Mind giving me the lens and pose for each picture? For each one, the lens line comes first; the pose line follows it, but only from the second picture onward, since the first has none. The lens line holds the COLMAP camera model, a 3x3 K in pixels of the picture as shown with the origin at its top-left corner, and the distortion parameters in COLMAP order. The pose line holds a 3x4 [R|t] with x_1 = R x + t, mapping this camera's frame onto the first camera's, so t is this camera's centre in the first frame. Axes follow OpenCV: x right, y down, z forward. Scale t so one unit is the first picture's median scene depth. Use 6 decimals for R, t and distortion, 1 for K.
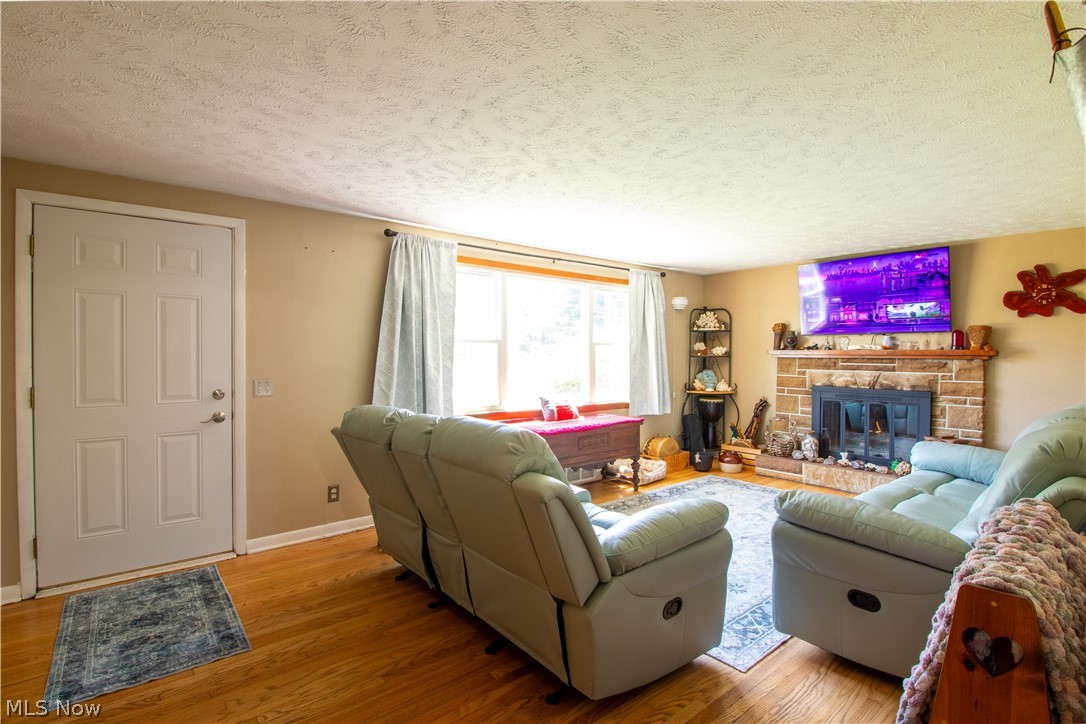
lens RADIAL K [[517.3, 0, 544.4], [0, 517.3, 362.1], [0, 0, 1]] dist [-0.017307, -0.003082]
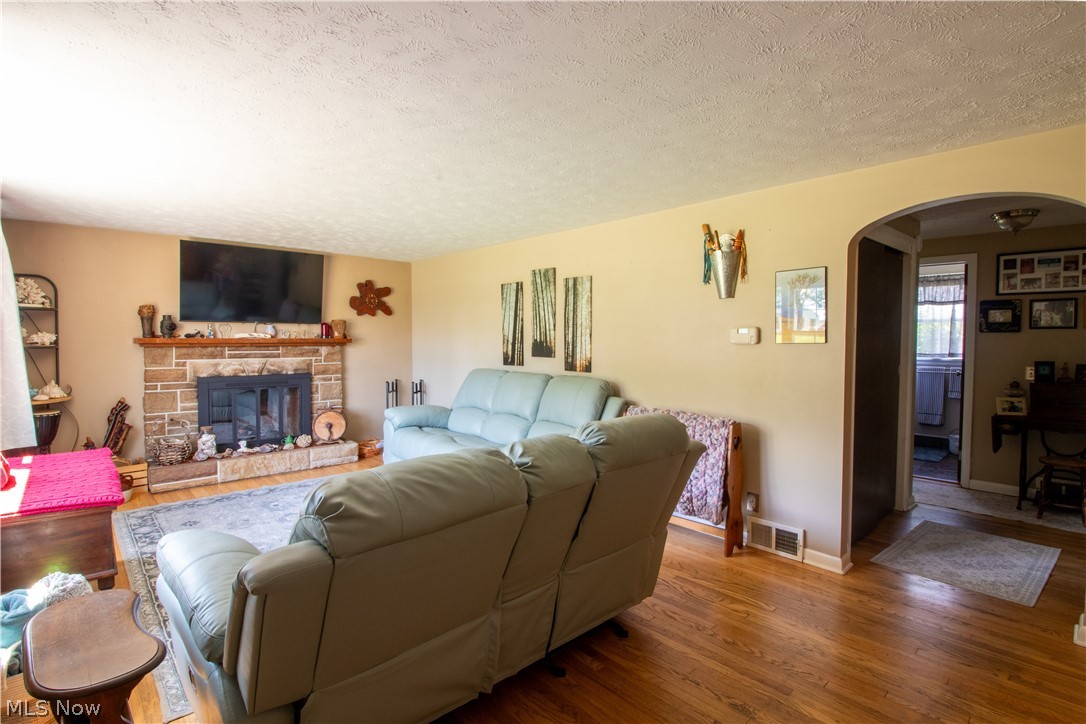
lens RADIAL K [[517.3, 0, 546.5], [0, 517.3, 360.3], [0, 0, 1]] dist [-0.017307, -0.003082]
pose [[-0.066809, -0.046389, 0.996687, -0.458316], [0.012060, 0.998808, 0.047296, -0.021513], [-0.997693, 0.015179, -0.066170, 0.493083]]
